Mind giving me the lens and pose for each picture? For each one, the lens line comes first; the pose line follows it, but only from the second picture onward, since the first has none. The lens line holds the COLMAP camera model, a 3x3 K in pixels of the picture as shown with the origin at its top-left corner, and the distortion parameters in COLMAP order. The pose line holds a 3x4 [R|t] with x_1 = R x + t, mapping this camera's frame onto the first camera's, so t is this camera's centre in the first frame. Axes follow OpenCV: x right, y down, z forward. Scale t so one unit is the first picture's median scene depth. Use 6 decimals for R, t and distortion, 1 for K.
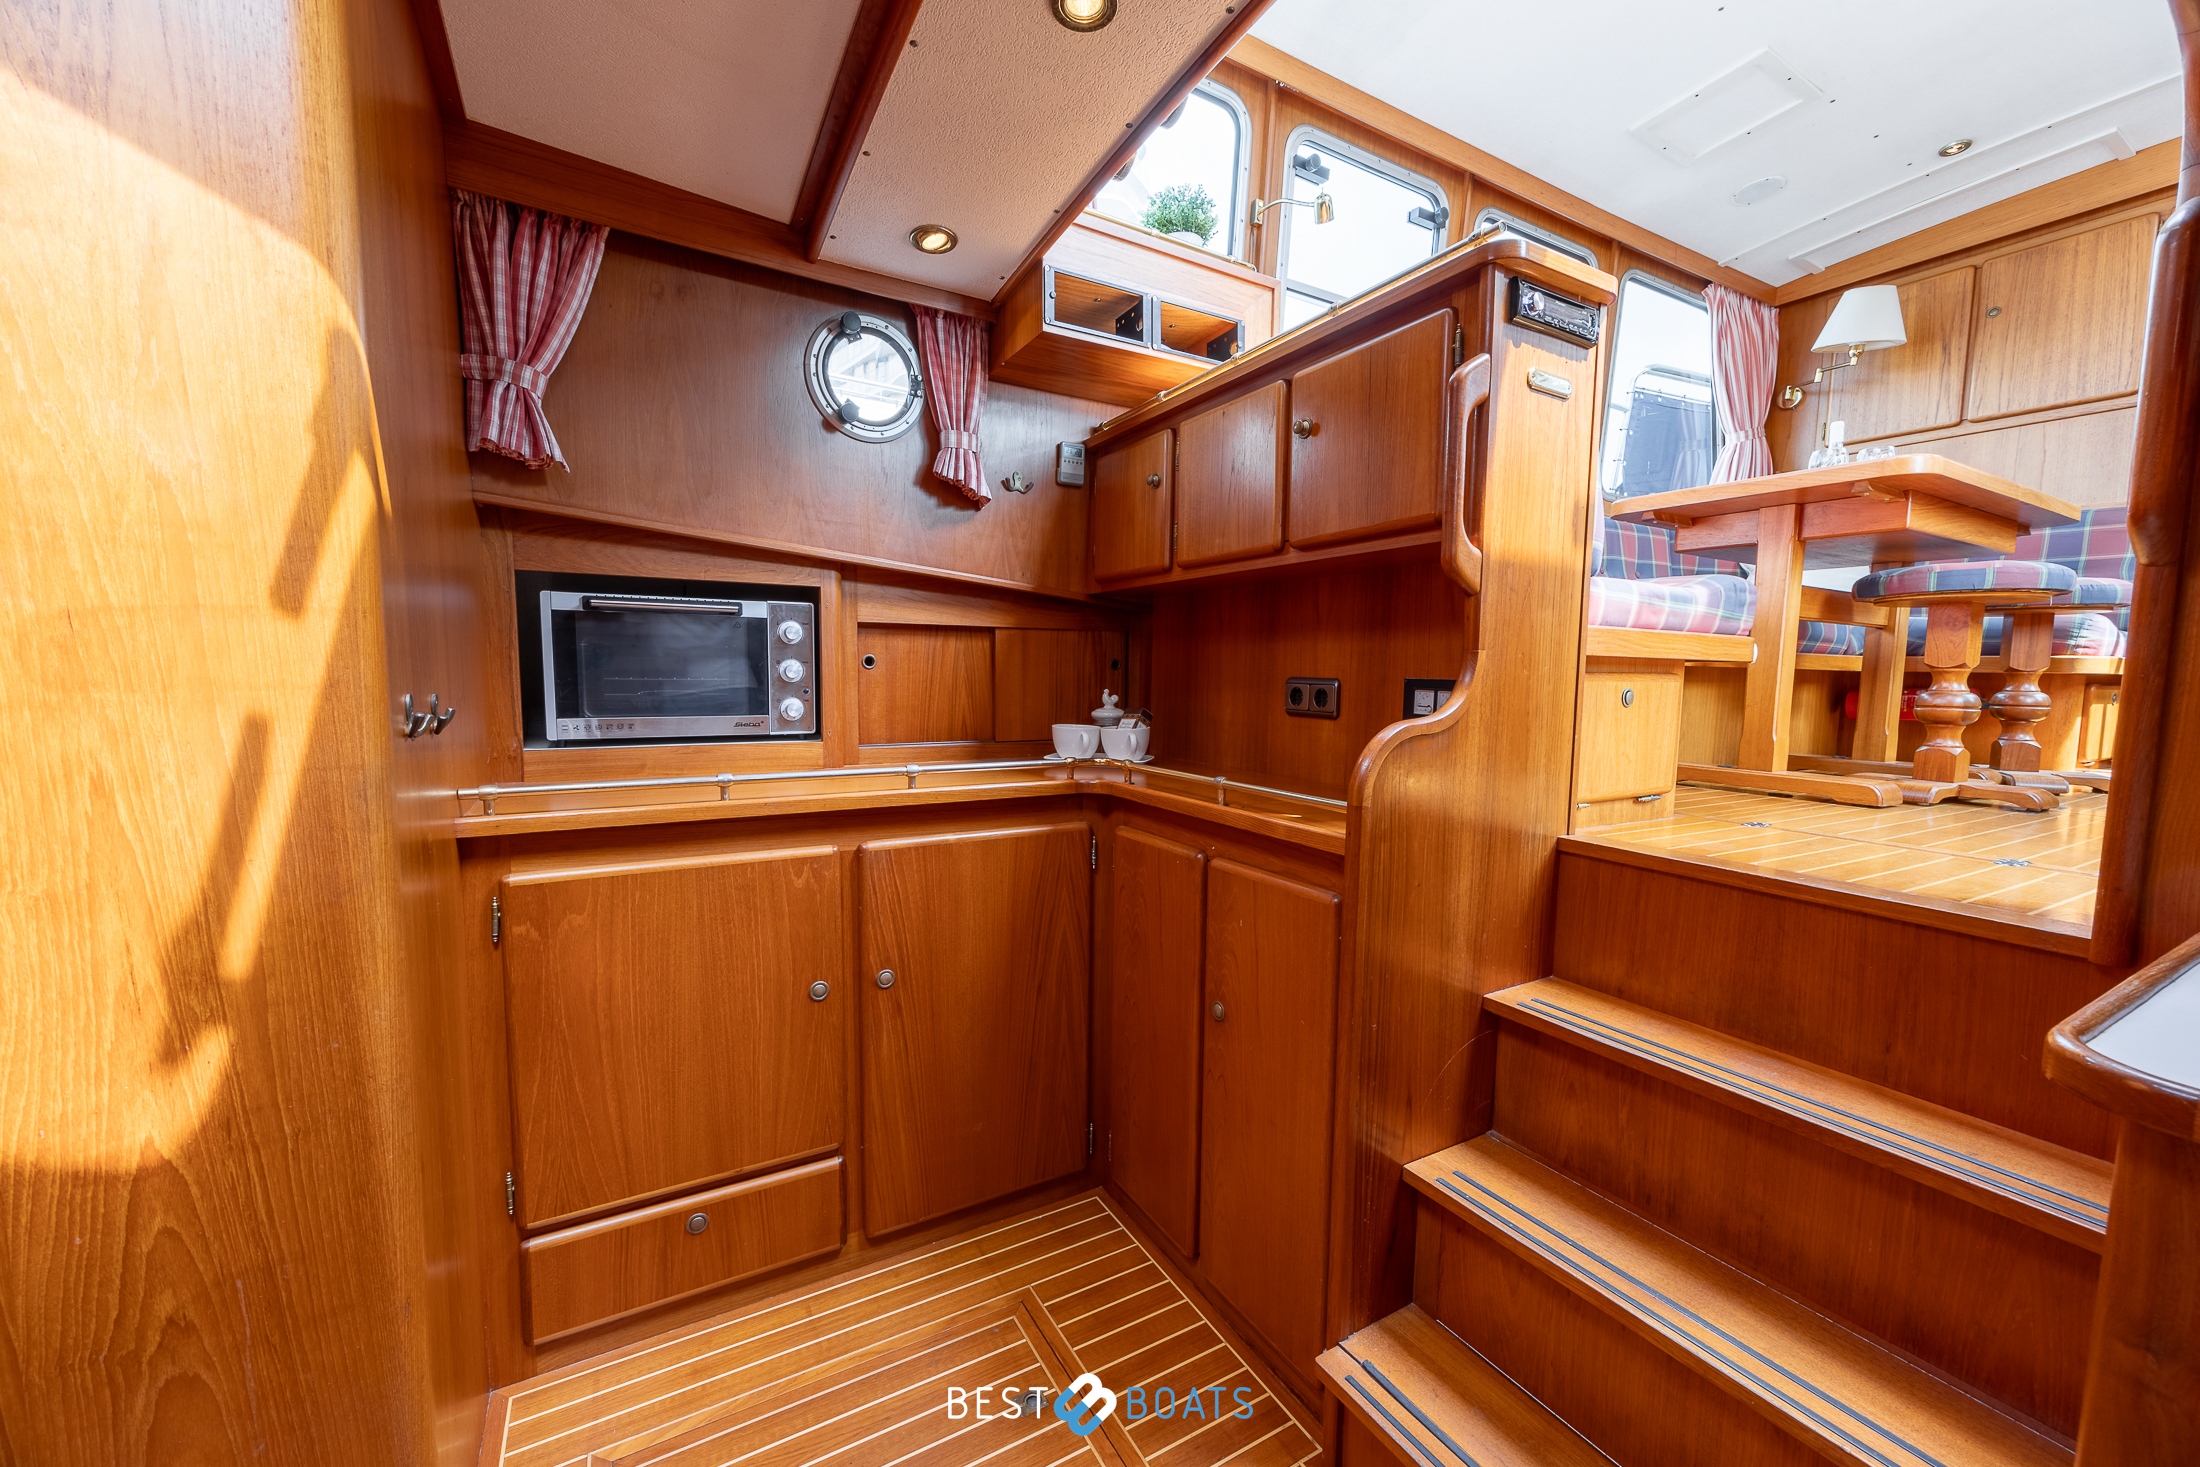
lens RADIAL K [[869.8, 0, 1079.9], [0, 869.8, 751.1], [0, 0, 1]] dist [0.001572, 0.000079]
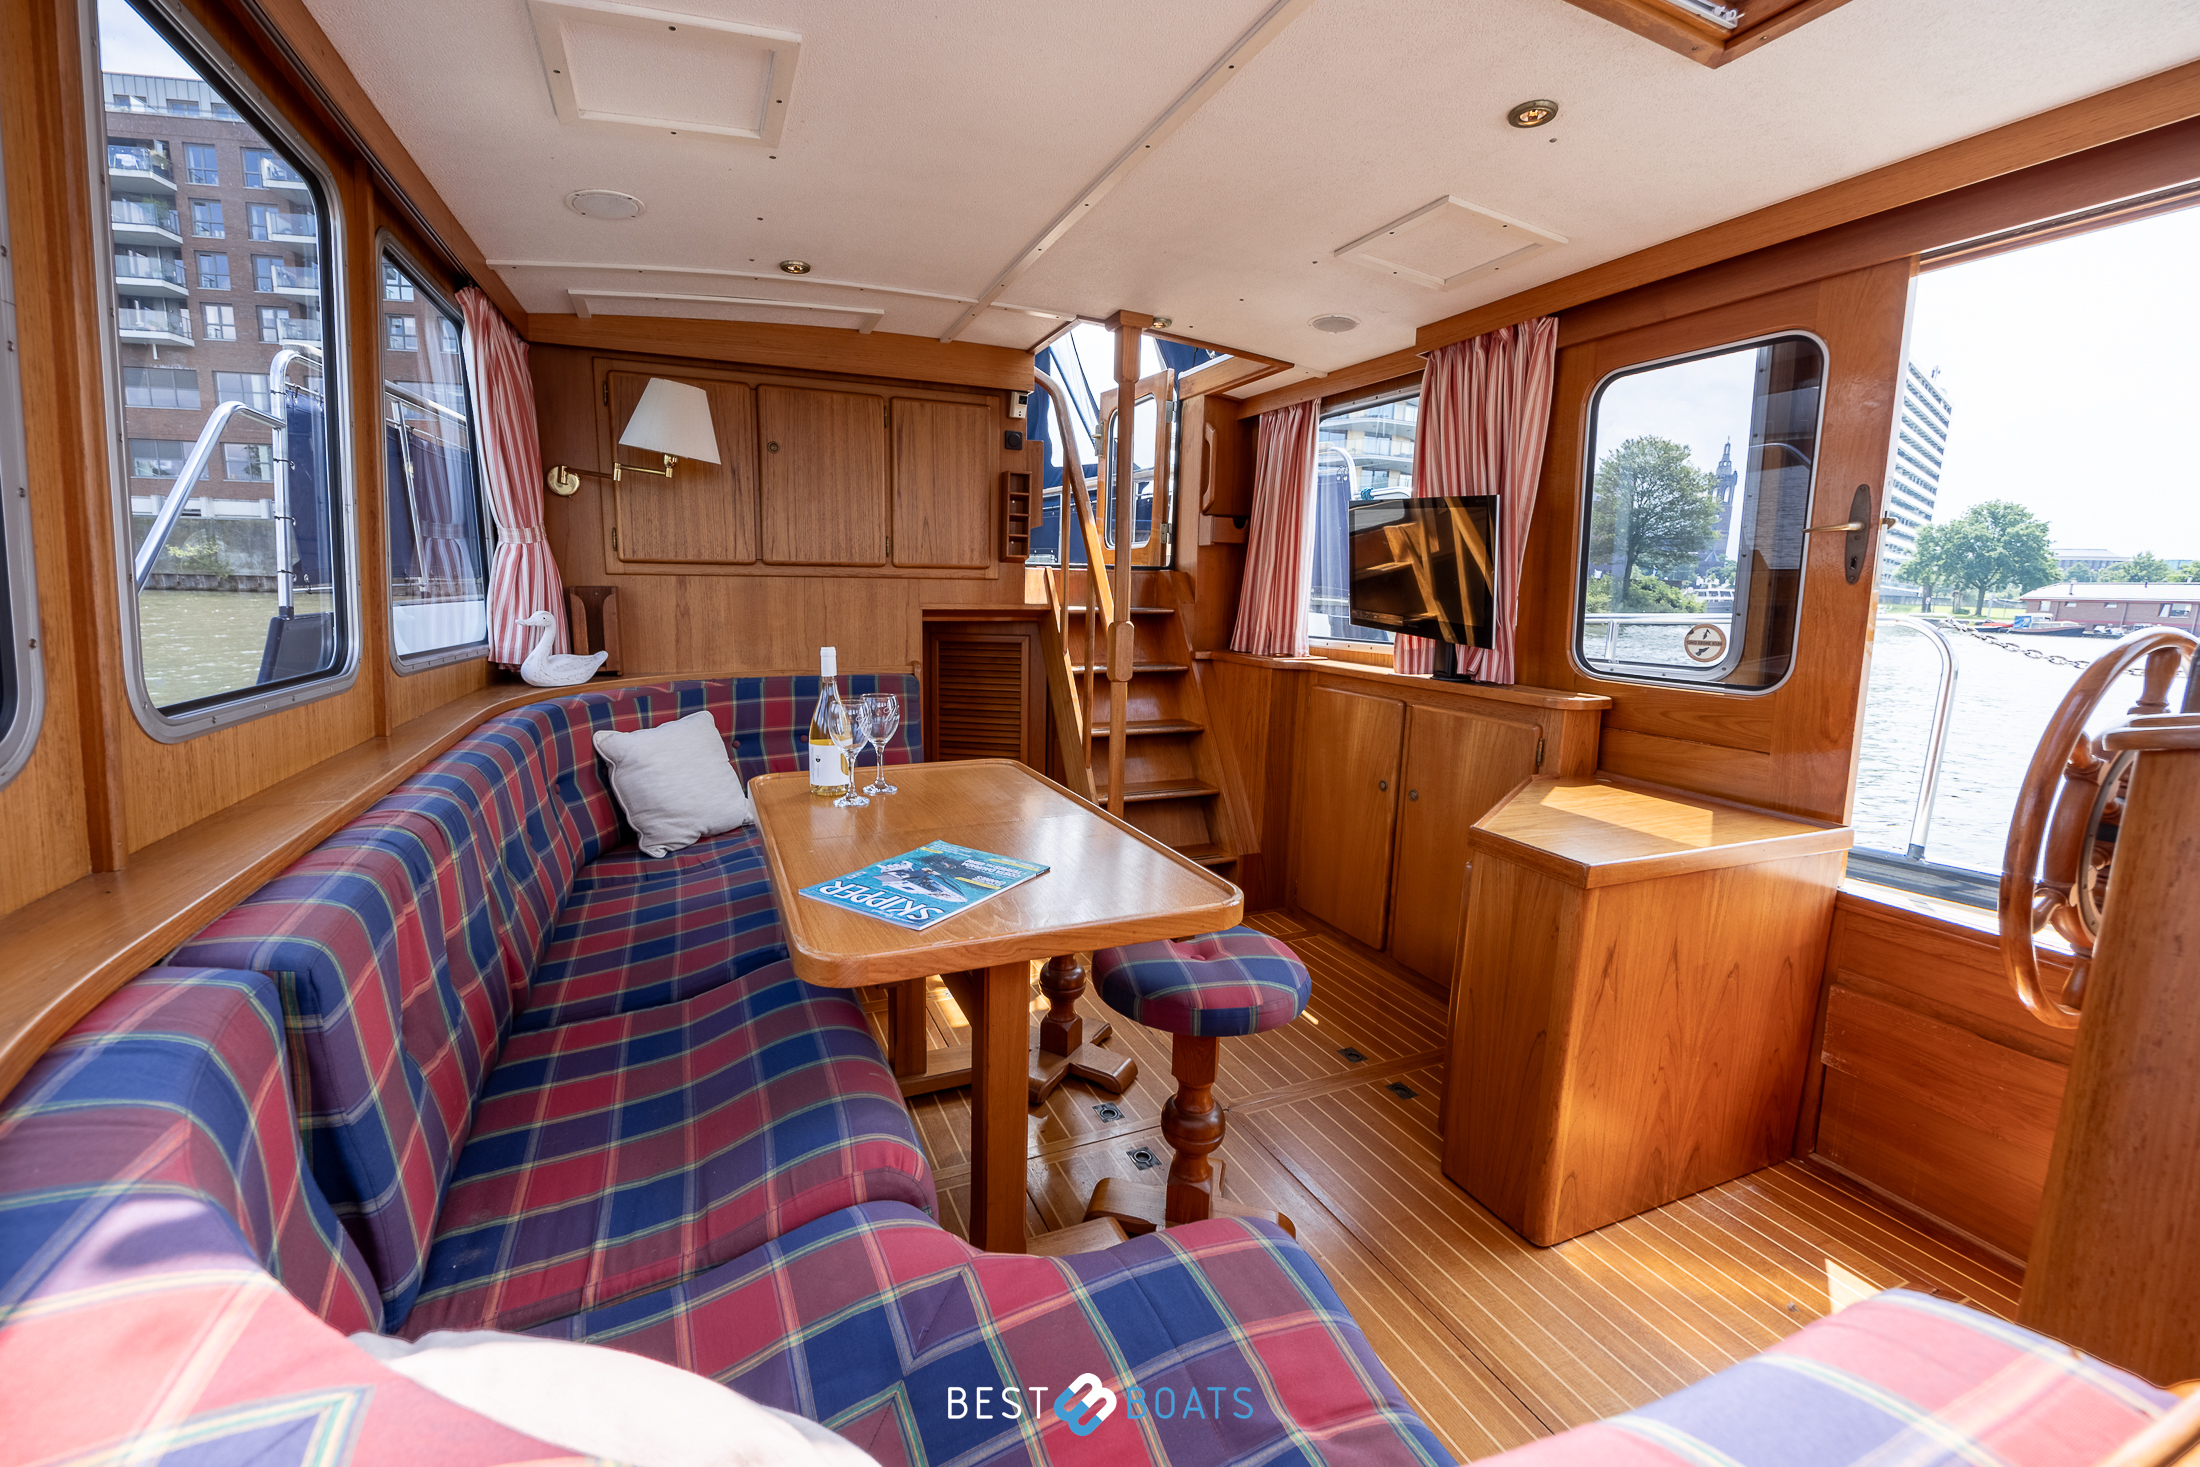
lens RADIAL K [[869.8, 0, 1079.9], [0, 869.8, 751.1], [0, 0, 1]] dist [0.001572, 0.000079]
pose [[0.109341, -0.204564, 0.972727, 0.140636], [0.077849, 0.977351, 0.196785, -0.342878], [-0.990951, 0.054209, 0.122790, 0.581631]]
